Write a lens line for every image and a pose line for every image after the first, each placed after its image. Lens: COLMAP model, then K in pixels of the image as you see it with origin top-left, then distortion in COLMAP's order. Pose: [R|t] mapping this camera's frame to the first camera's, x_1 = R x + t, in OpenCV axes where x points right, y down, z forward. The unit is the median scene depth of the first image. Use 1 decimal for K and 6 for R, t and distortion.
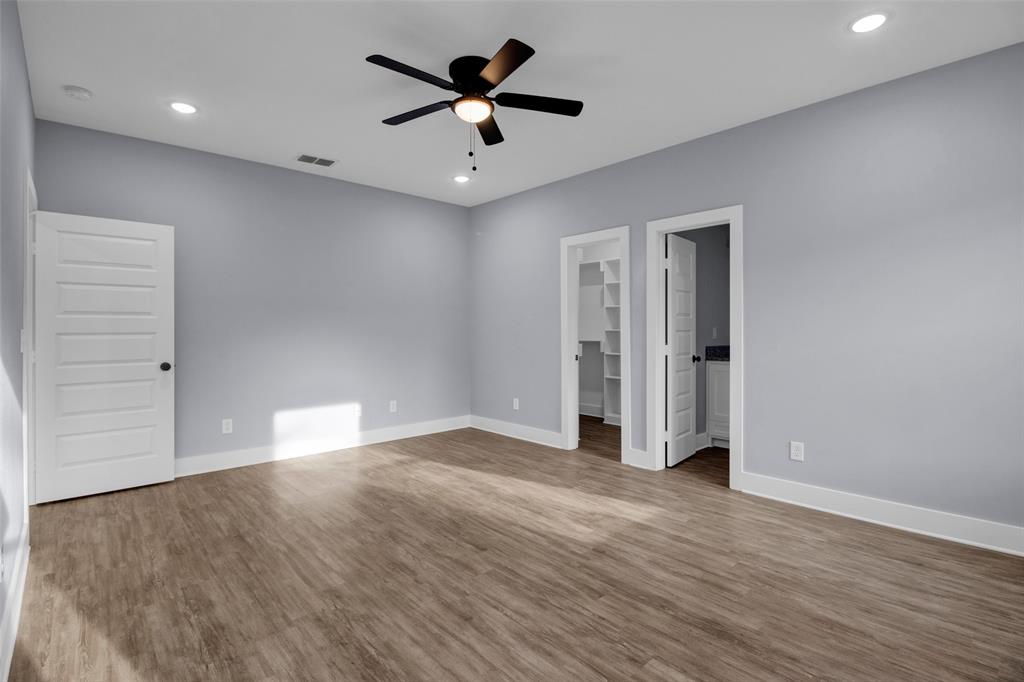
lens RADIAL K [[488.4, 0, 512.5], [0, 488.4, 329.7], [0, 0, 1]] dist [0.001272, -0.012456]
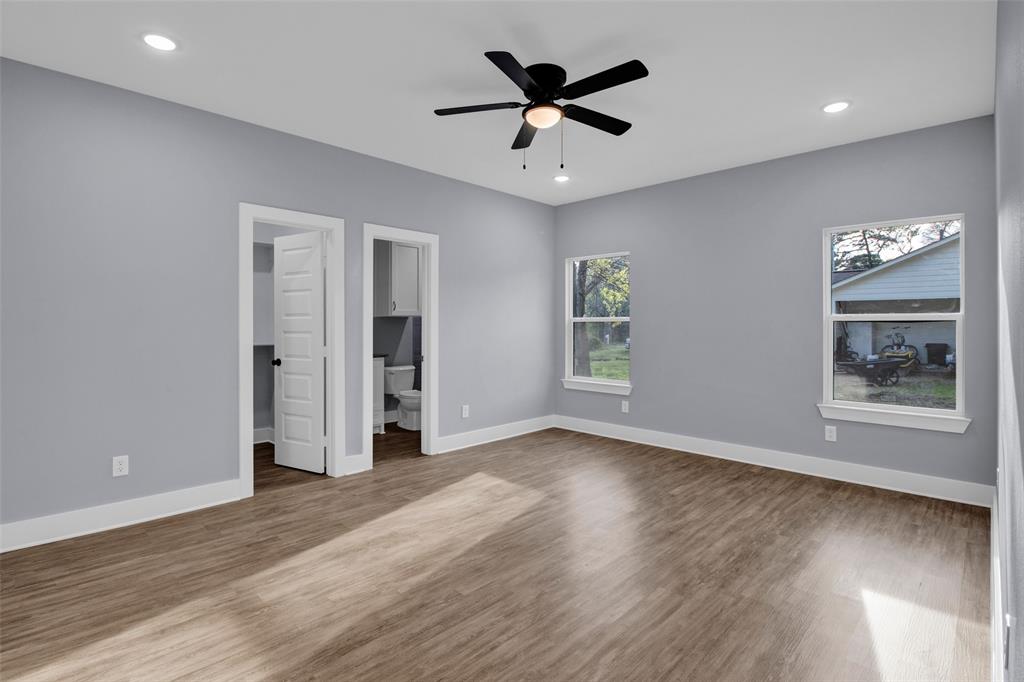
lens RADIAL K [[488.4, 0, 512.5], [0, 488.4, 329.7], [0, 0, 1]] dist [0.001272, -0.012456]
pose [[-0.052689, -0.006703, 0.998588, -0.944031], [0.001001, 0.999977, 0.006765, -0.011874], [-0.998610, 0.001356, -0.052681, 0.967623]]
